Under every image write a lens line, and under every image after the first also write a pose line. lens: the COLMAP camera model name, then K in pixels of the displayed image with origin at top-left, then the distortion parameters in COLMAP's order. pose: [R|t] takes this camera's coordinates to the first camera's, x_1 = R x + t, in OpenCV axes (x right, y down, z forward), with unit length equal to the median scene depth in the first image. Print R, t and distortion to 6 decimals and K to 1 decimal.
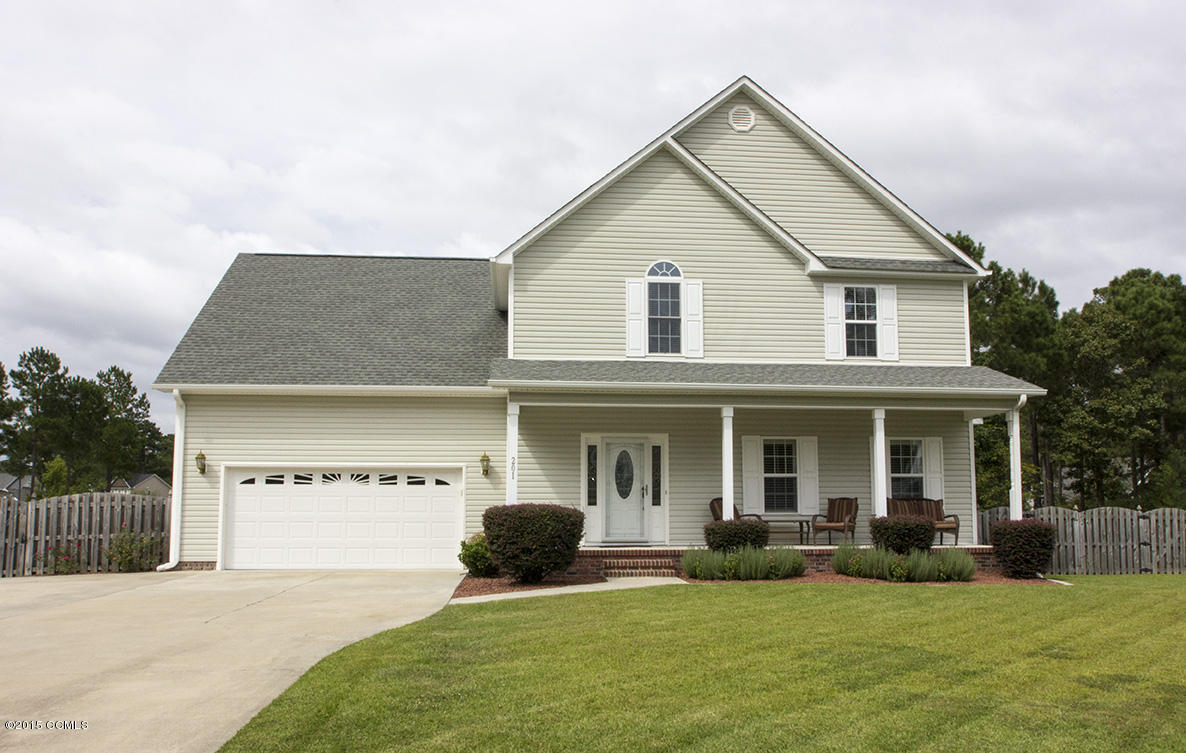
lens RADIAL K [[1043.5, 0, 592.9], [0, 1043.5, 386.6], [0, 0, 1]] dist [-0.021340, 0.008185]
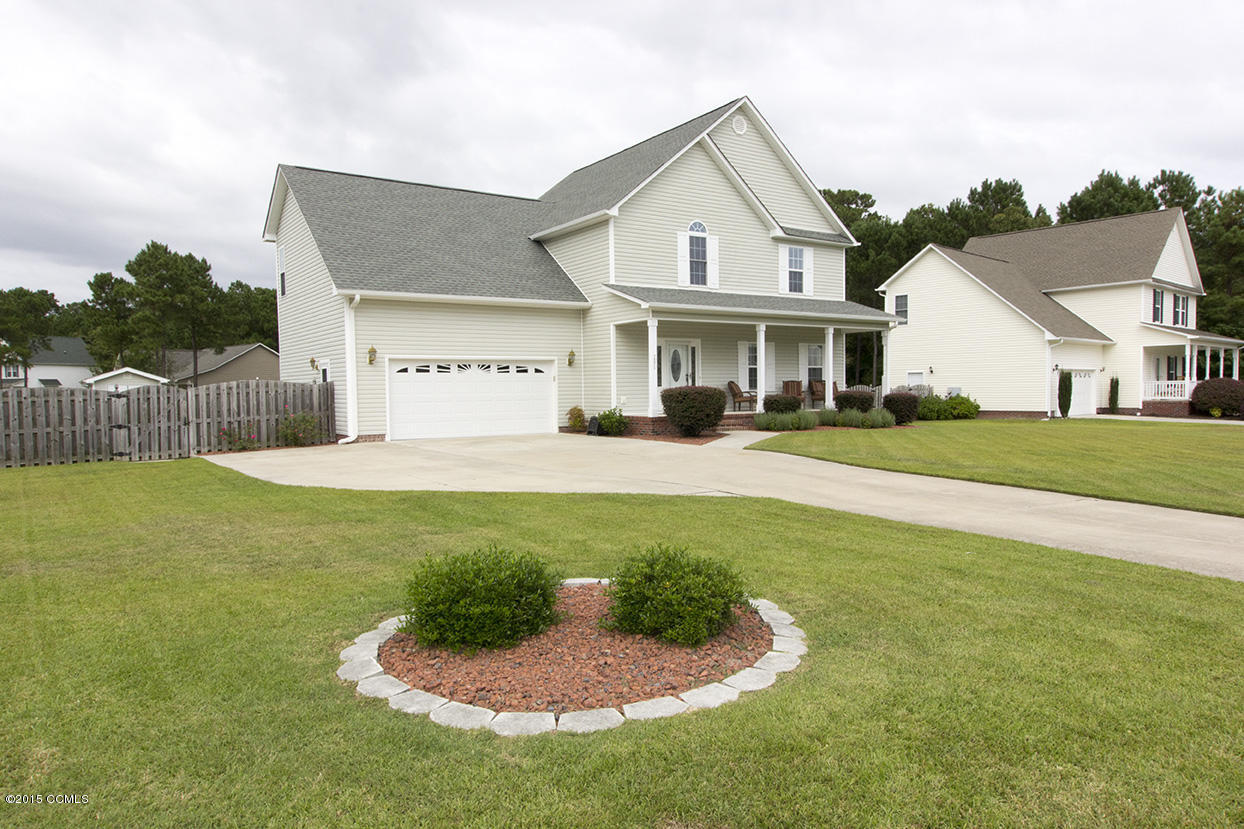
lens RADIAL K [[842.6, 0, 623.6], [0, 842.6, 411.3], [0, 0, 1]] dist [0.062959, 0.000235]
pose [[0.871652, -0.024685, 0.489504, -0.600864], [-0.048099, 0.989602, 0.135552, -0.011115], [-0.487760, -0.141699, 0.861401, -0.016245]]
